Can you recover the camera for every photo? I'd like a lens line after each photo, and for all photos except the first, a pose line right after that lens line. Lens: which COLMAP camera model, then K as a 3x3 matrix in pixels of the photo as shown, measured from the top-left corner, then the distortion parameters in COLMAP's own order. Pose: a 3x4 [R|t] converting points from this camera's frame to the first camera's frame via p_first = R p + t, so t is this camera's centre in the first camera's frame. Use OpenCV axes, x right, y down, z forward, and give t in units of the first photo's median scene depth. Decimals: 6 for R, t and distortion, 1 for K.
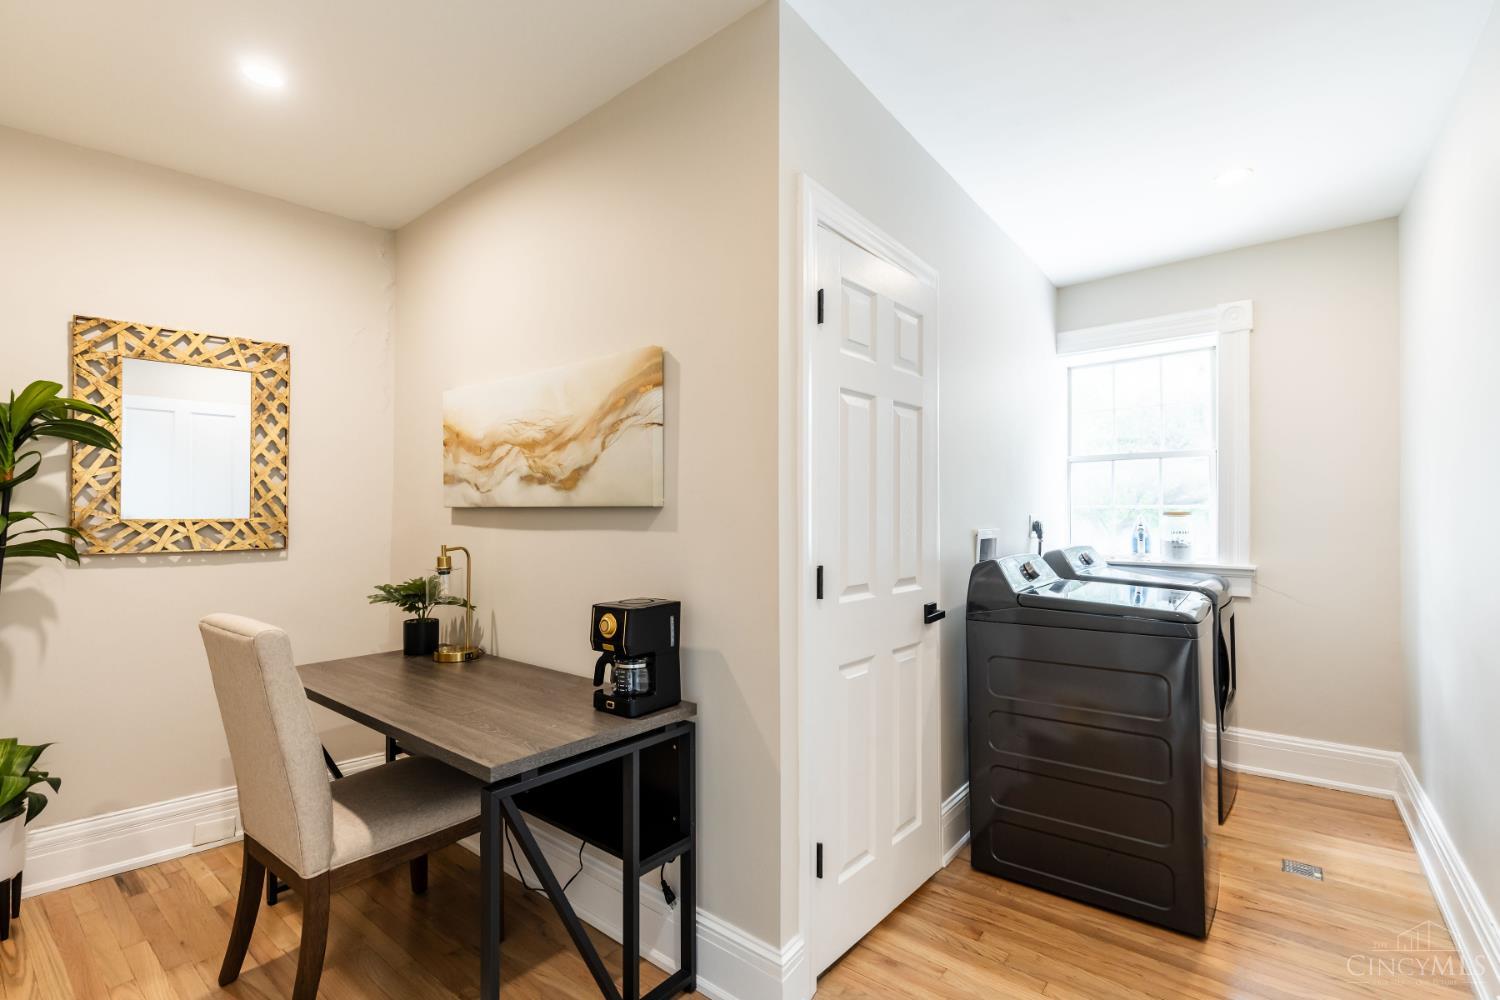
lens RADIAL K [[671.4, 0, 679.1], [0, 671.4, 498.6], [0, 0, 1]] dist [-0.001434, -0.000262]
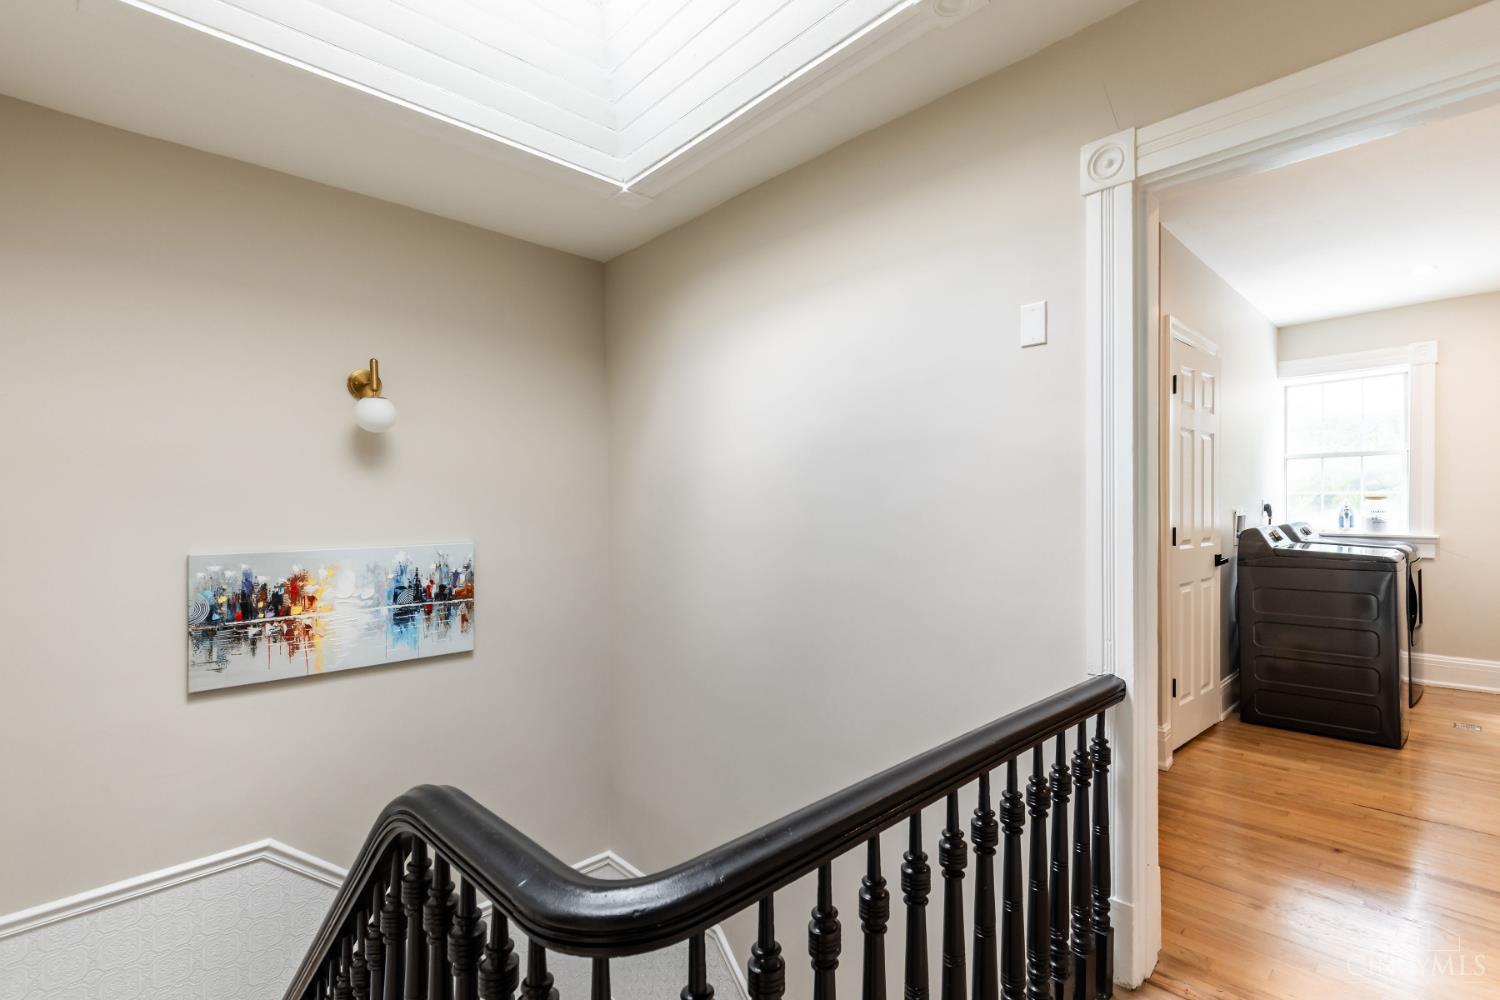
lens RADIAL K [[681.3, 0, 750.0], [0, 681.3, 500.0], [0, 0, 1]] dist [0.000975, 0.000008]
pose [[0.996142, -0.008402, -0.087356, -0.421991], [0.009952, 0.999800, 0.017323, -0.009874], [0.087193, -0.018126, 0.996027, -0.512123]]
